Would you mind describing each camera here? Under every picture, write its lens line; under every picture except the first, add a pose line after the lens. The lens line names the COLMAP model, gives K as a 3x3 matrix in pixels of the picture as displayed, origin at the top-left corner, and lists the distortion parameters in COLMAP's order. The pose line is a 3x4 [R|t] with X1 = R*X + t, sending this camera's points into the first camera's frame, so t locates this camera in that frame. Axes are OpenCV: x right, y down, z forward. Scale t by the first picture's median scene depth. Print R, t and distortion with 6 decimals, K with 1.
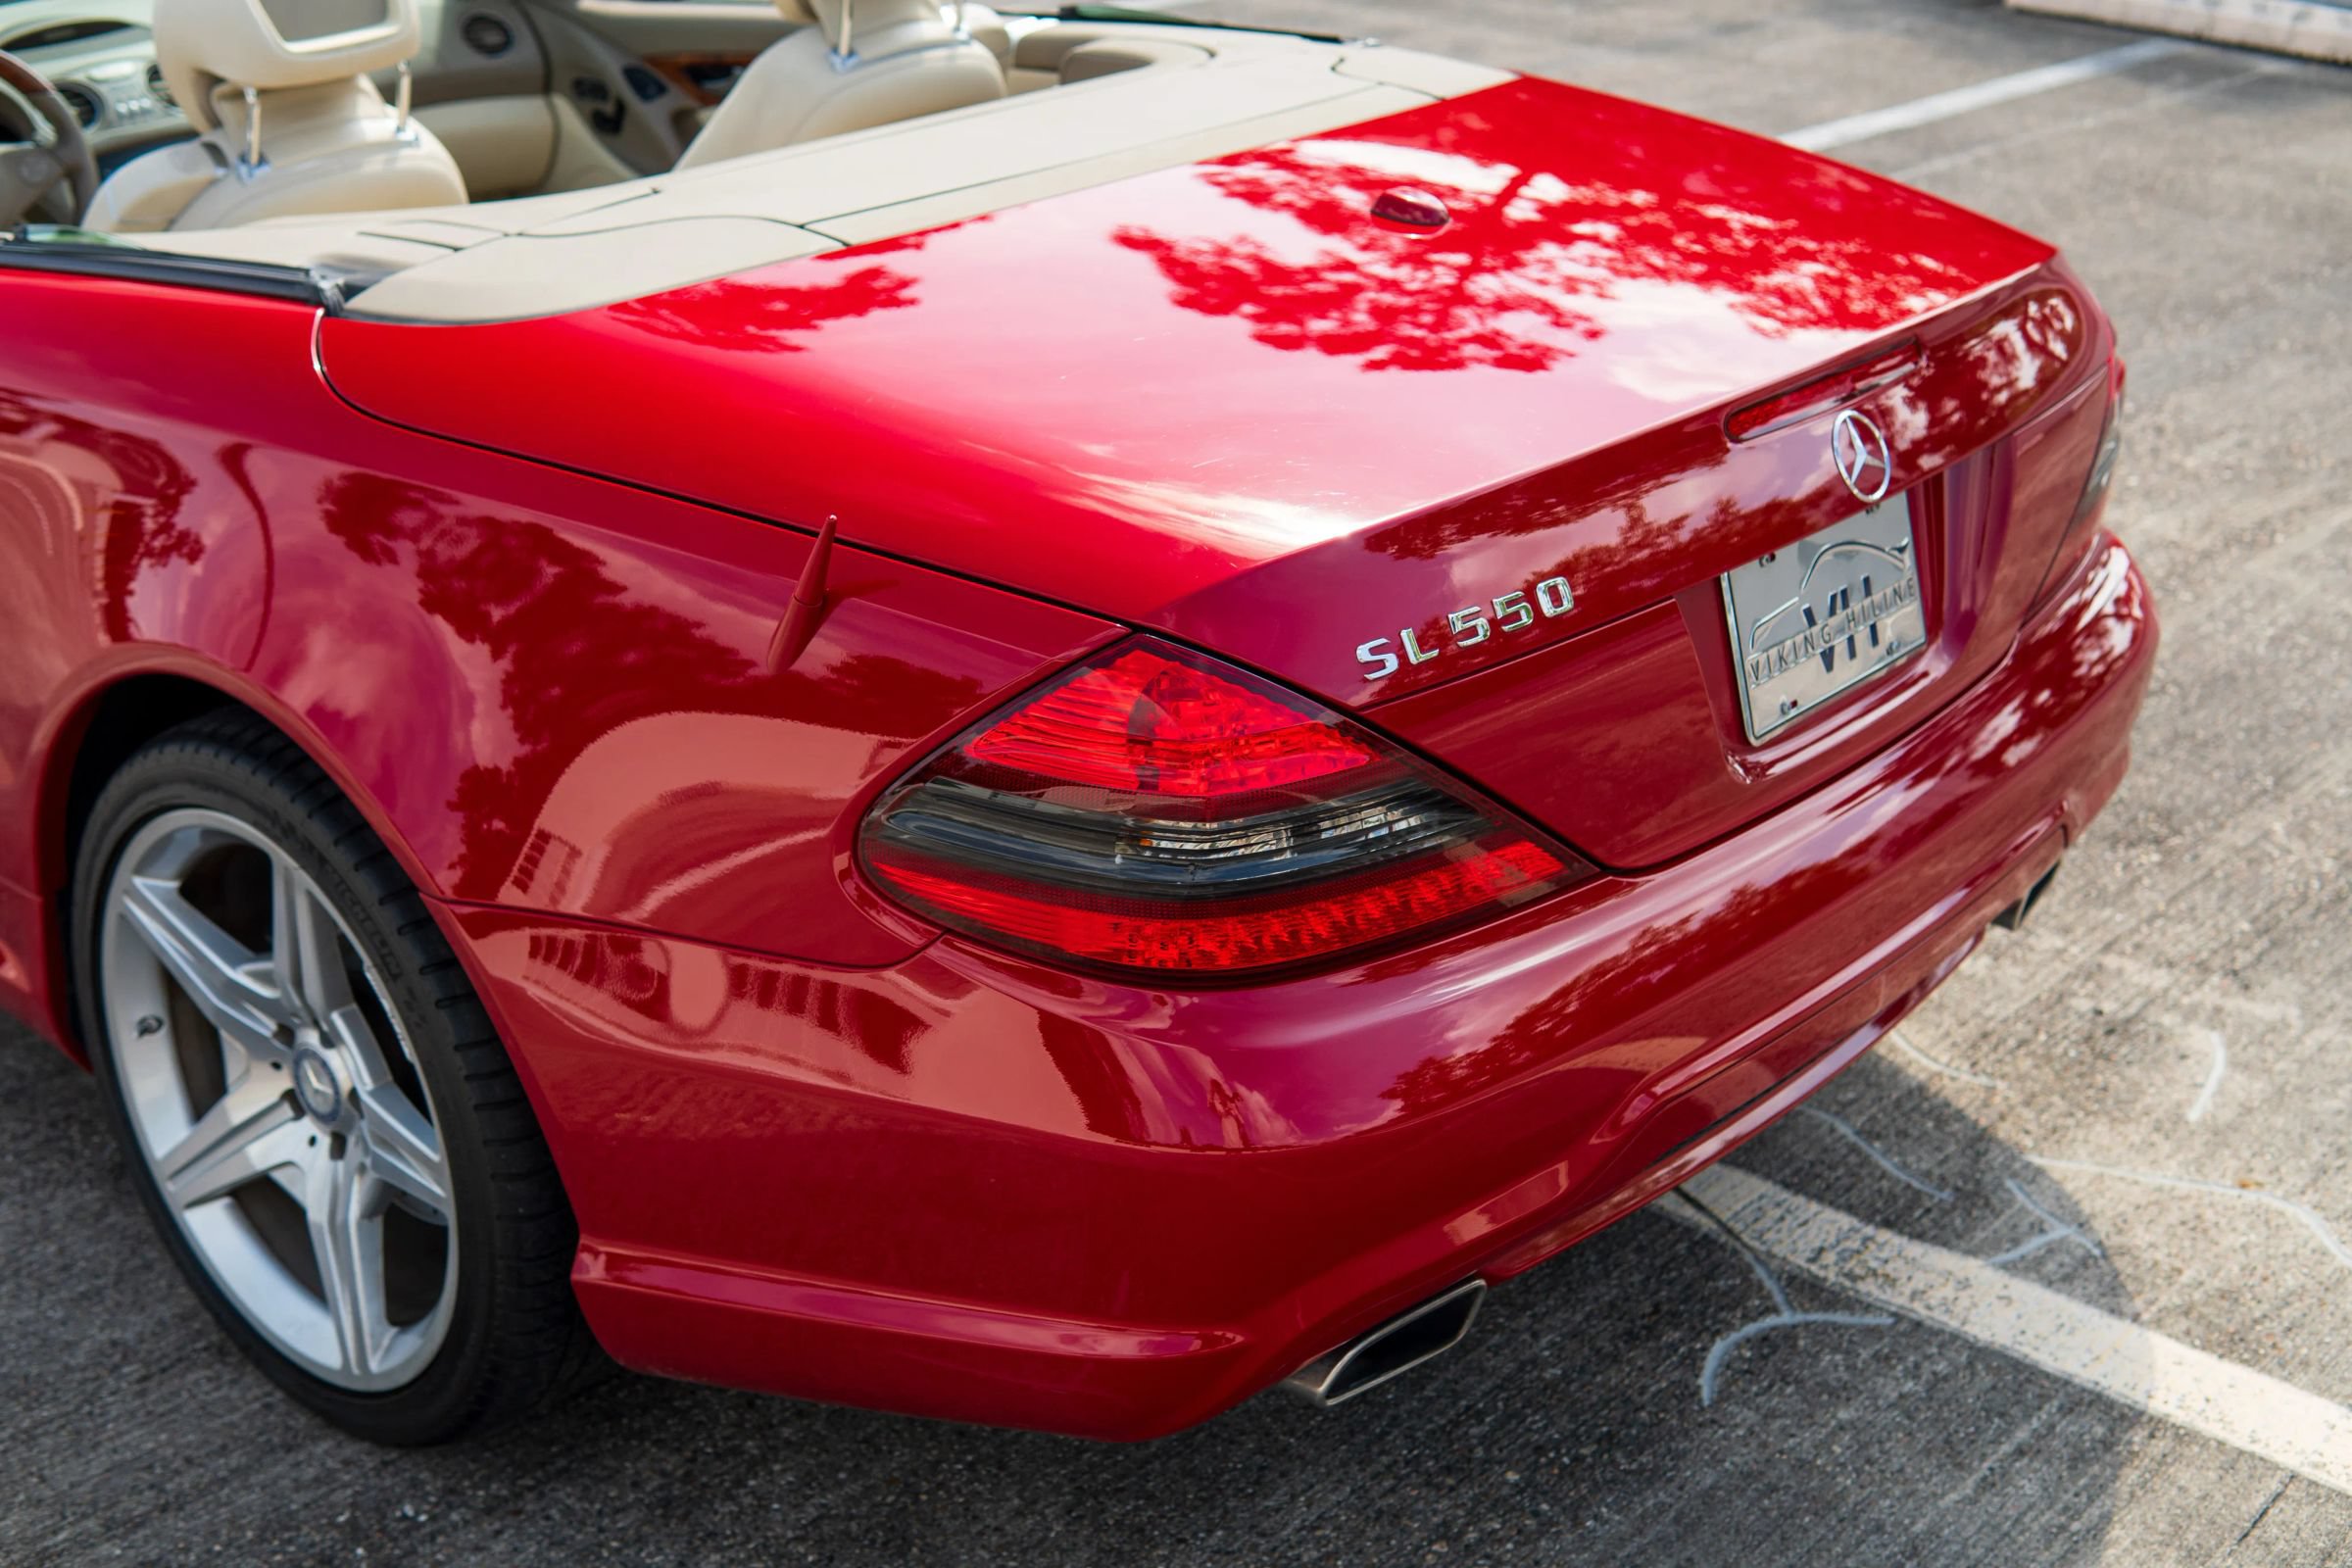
lens RADIAL K [[3180.4, 0, 1179.9], [0, 3180.4, 781.3], [0, 0, 1]] dist [-0.160240, -0.224278]
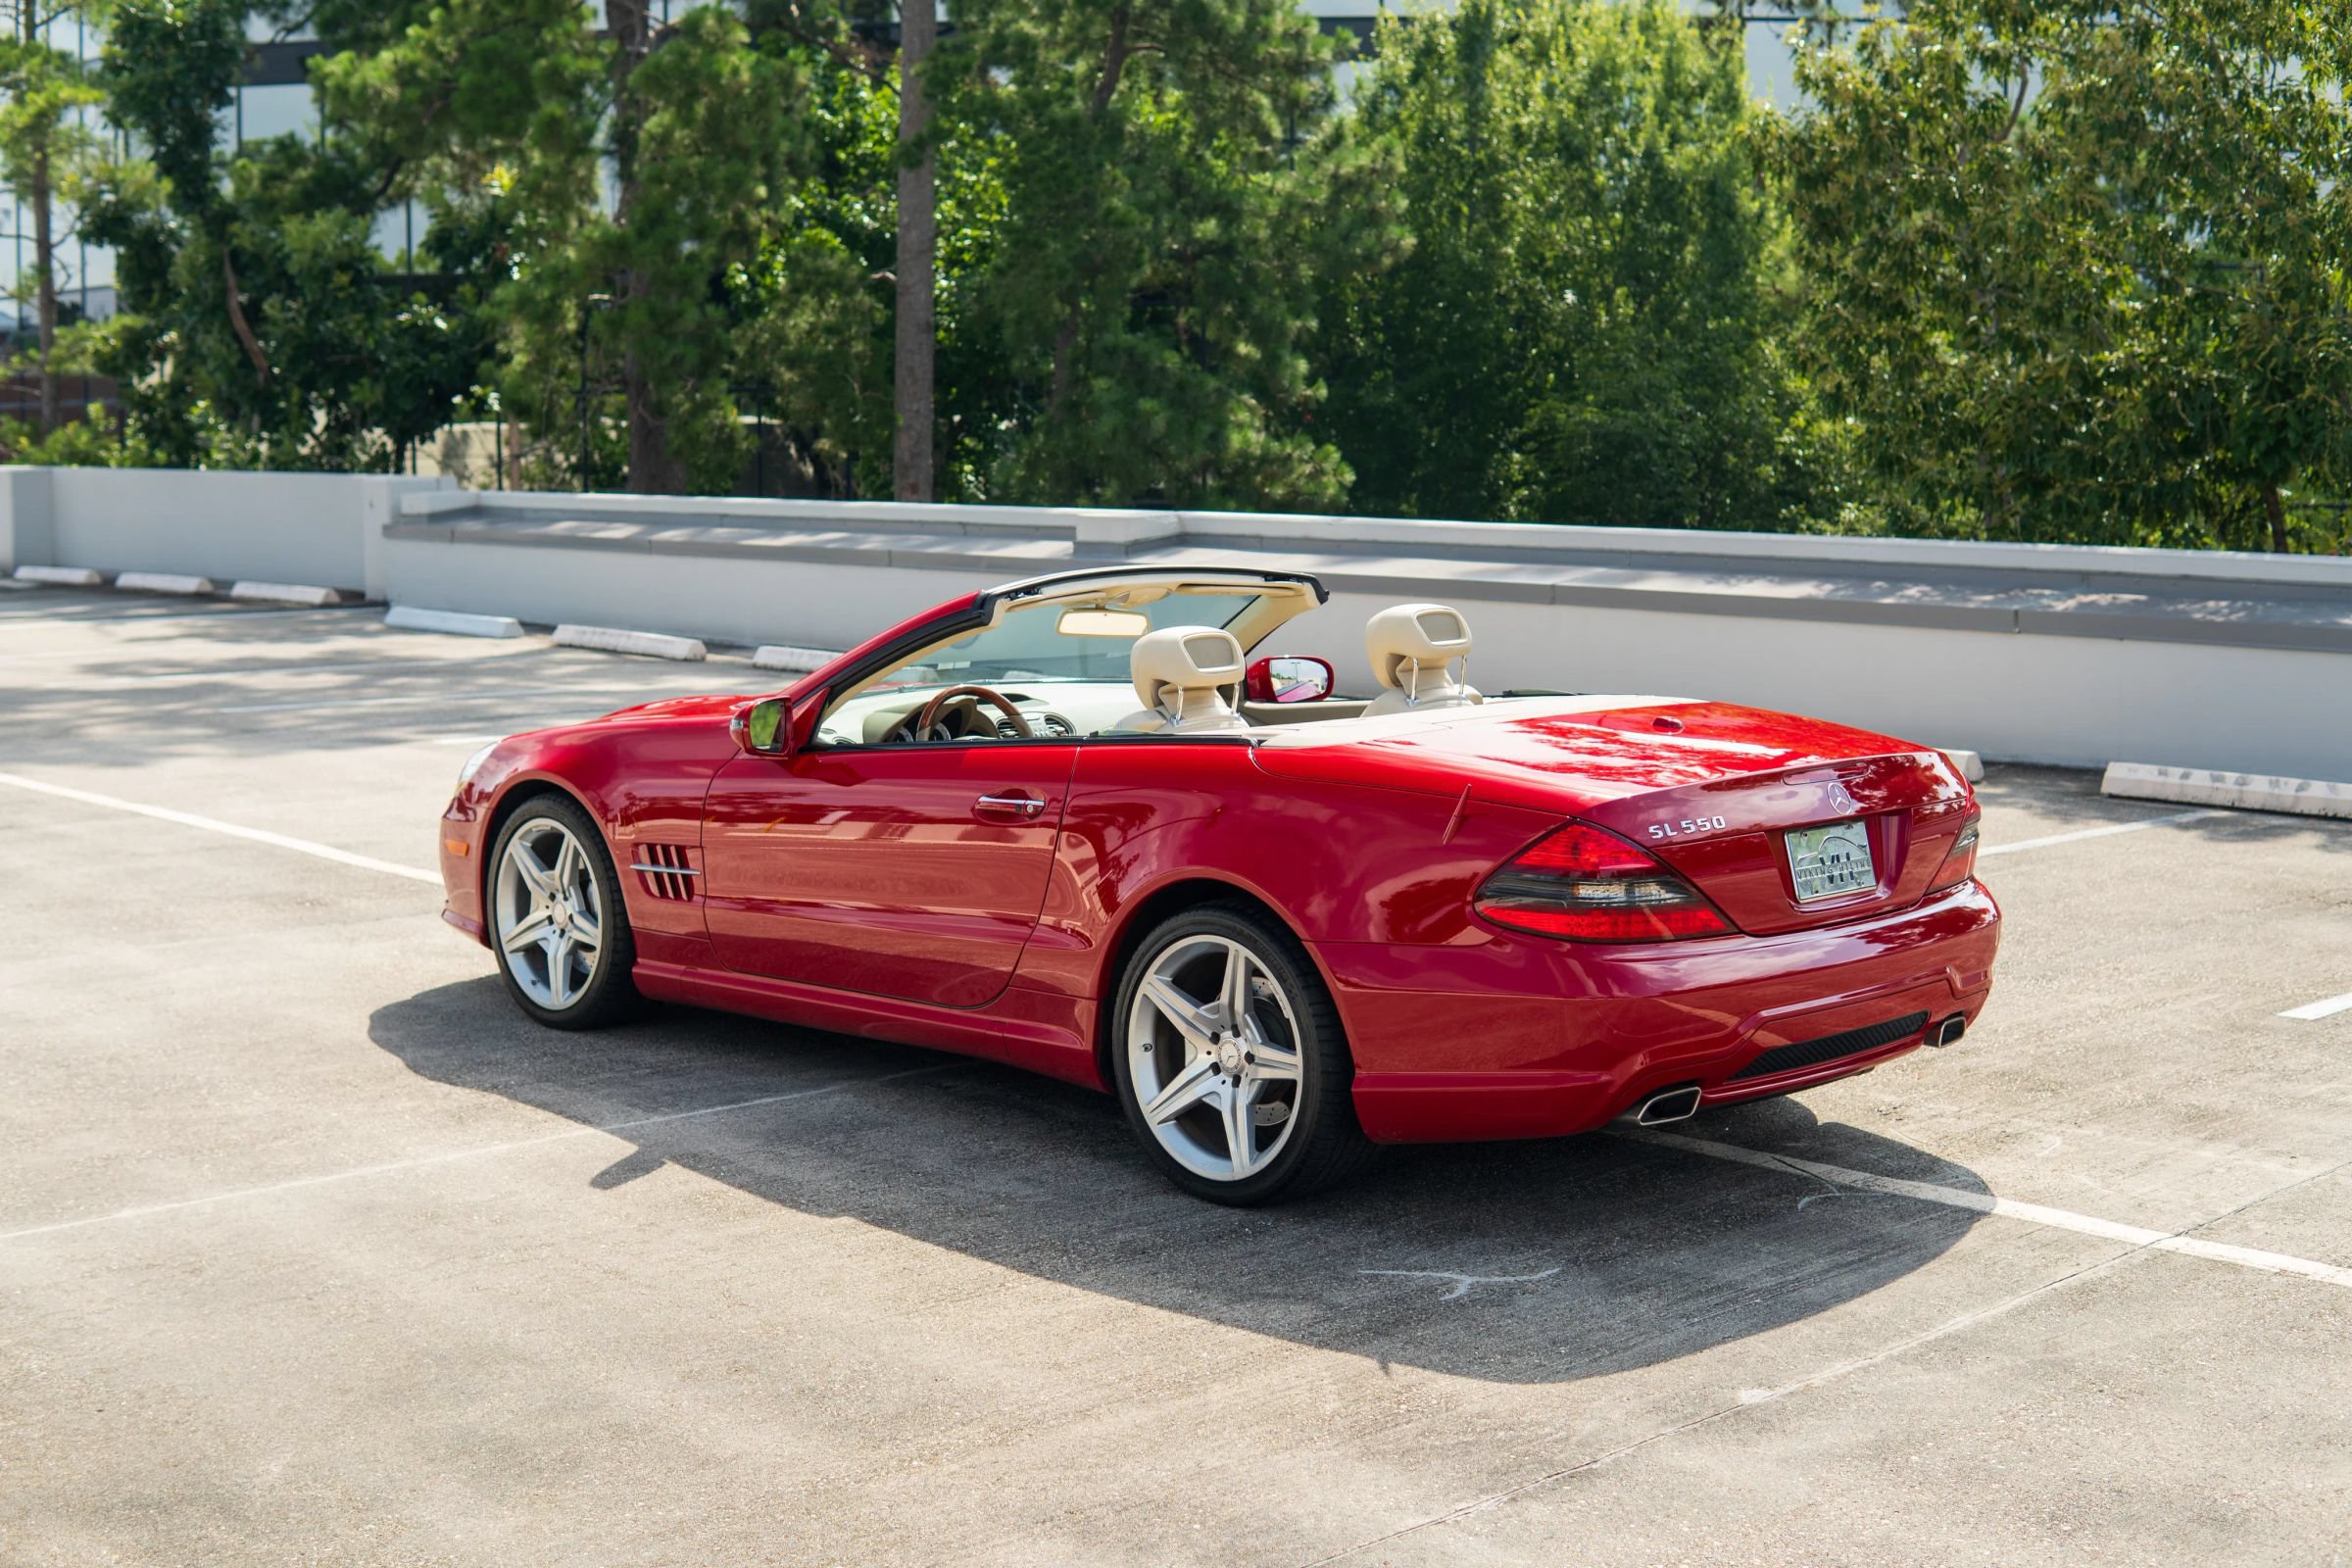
lens RADIAL K [[3180.4, 0, 1179.9], [0, 3180.4, 781.3], [0, 0, 1]] dist [-0.160240, -0.224278]
pose [[0.995715, 0.002049, -0.092453, -0.078220], [-0.029150, 0.955741, -0.292761, 0.596408], [0.087762, 0.294201, 0.951706, -1.389967]]
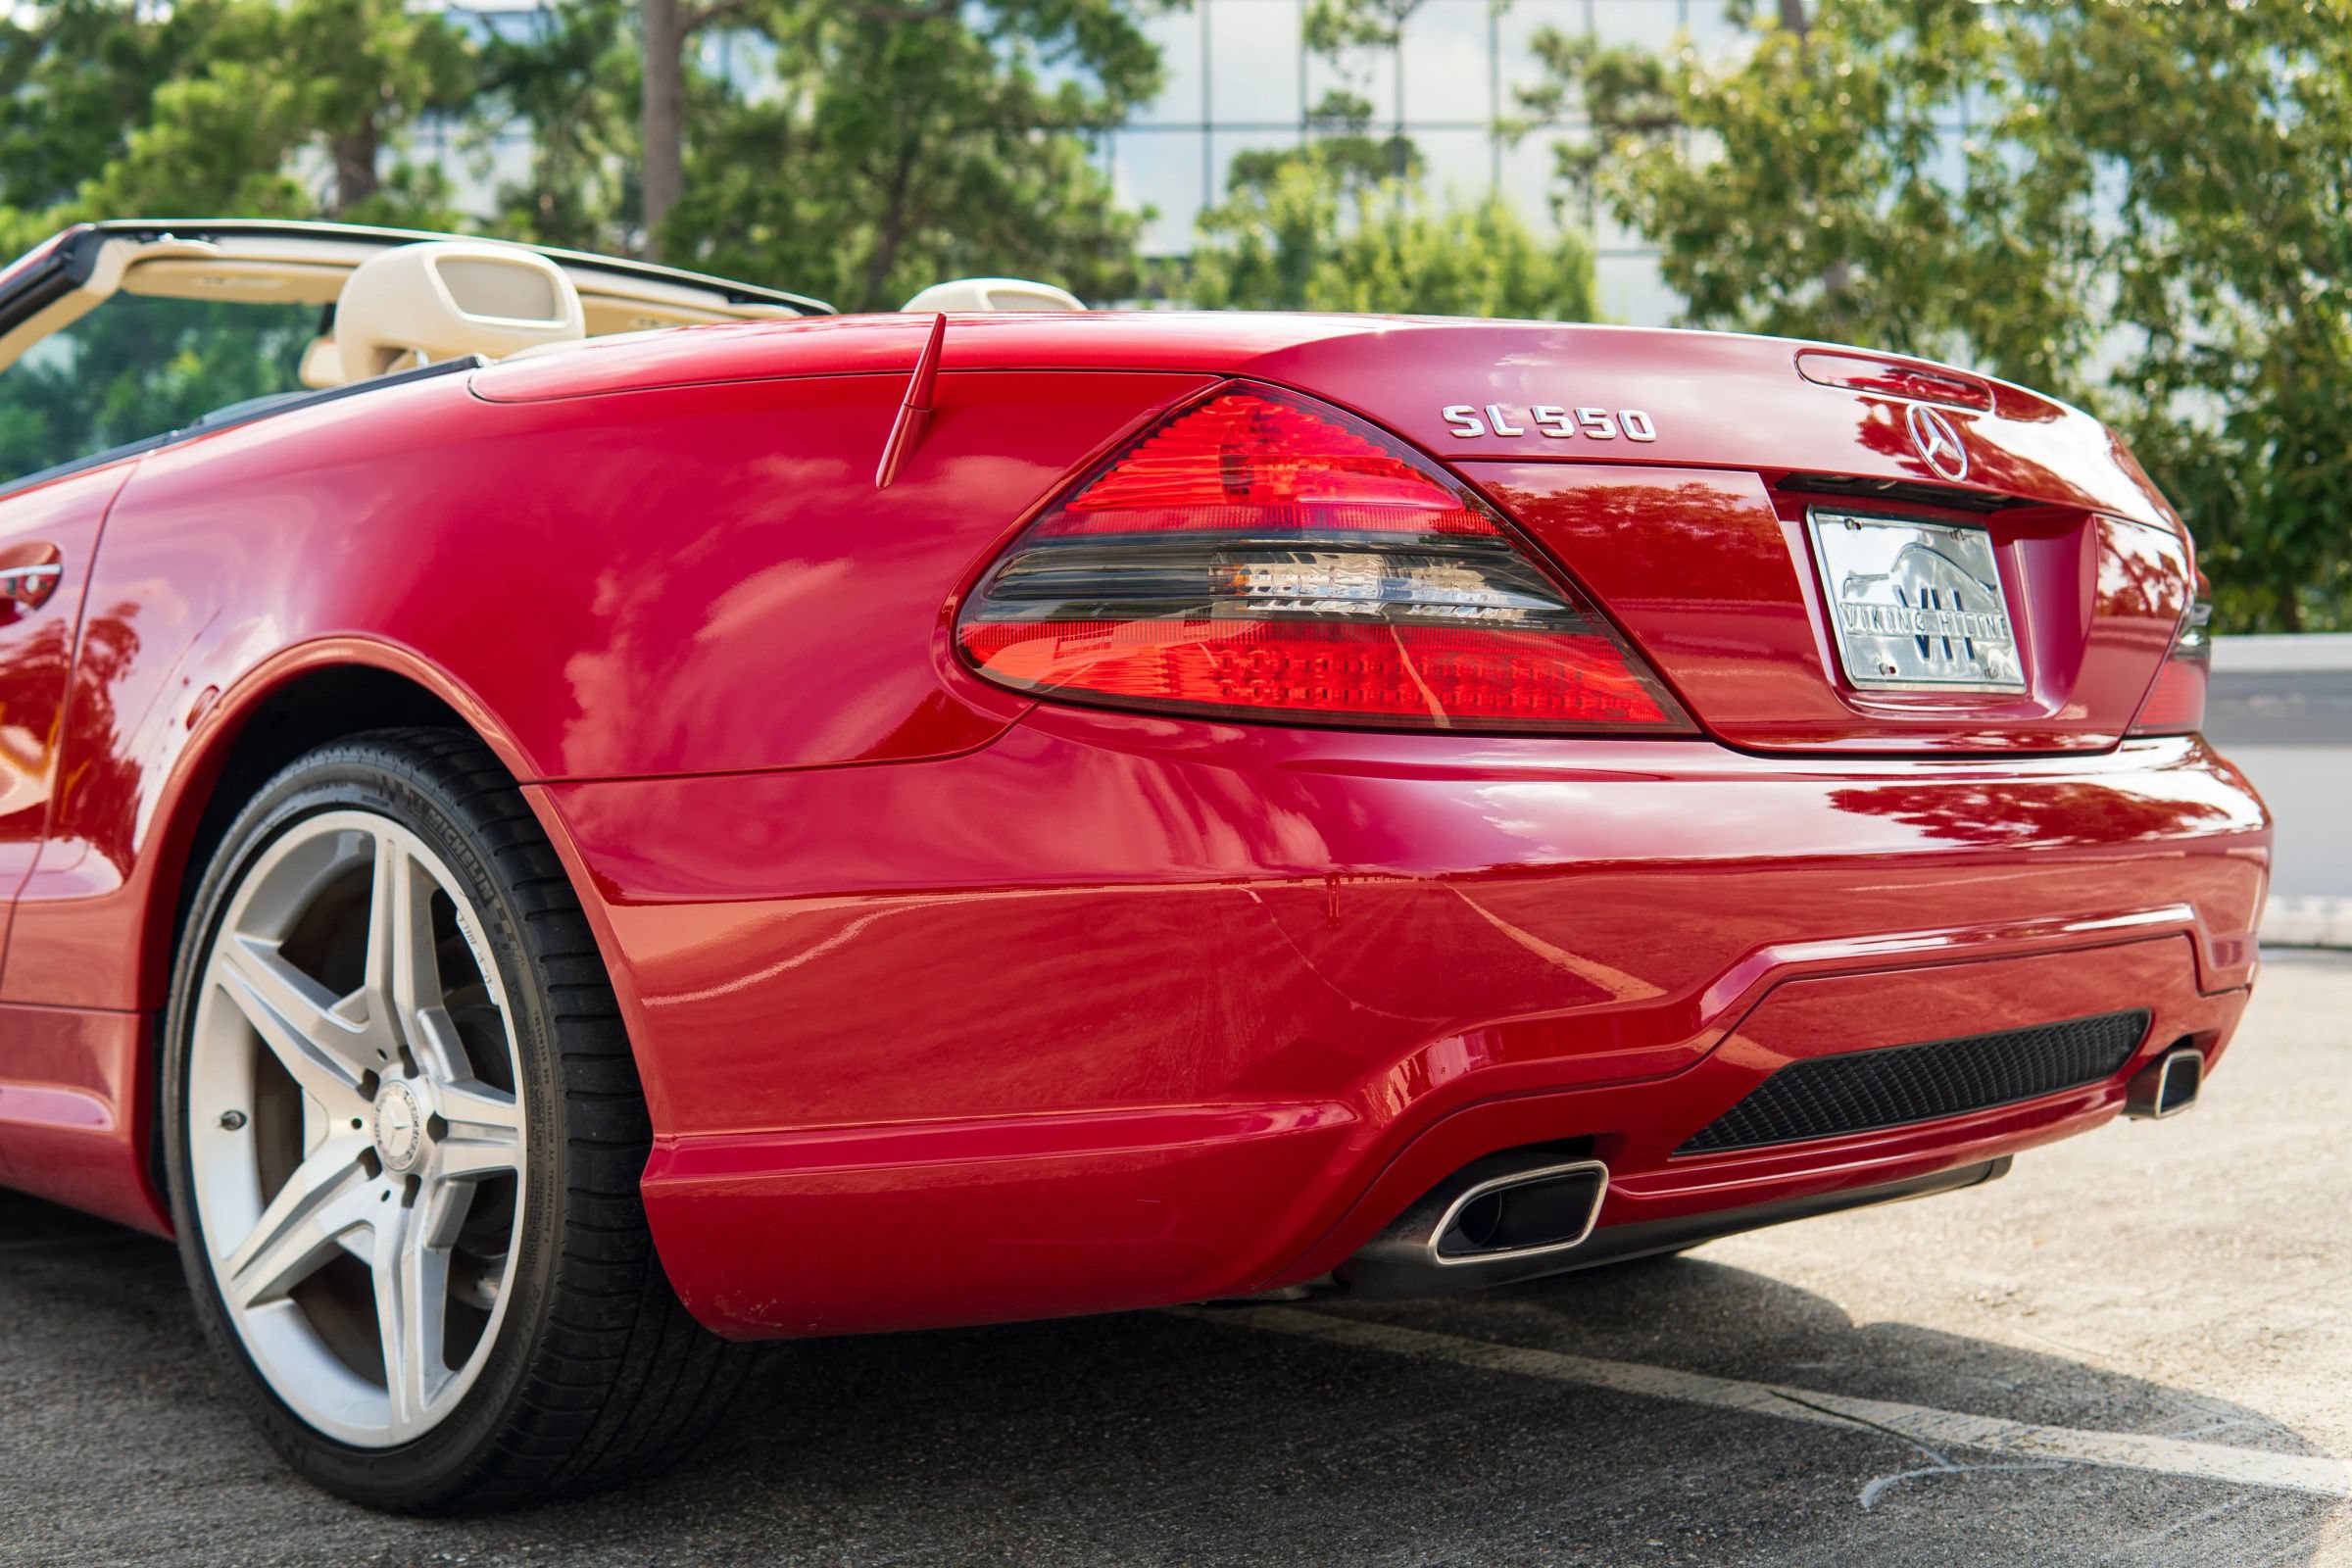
lens RADIAL K [[3180.4, 0, 1179.9], [0, 3180.4, 781.3], [0, 0, 1]] dist [-0.160240, -0.224278]
pose [[0.998734, -0.013702, -0.048409, 0.015077], [-0.006458, 0.919320, -0.393458, 0.361530], [0.049894, 0.393272, 0.918067, 0.072892]]
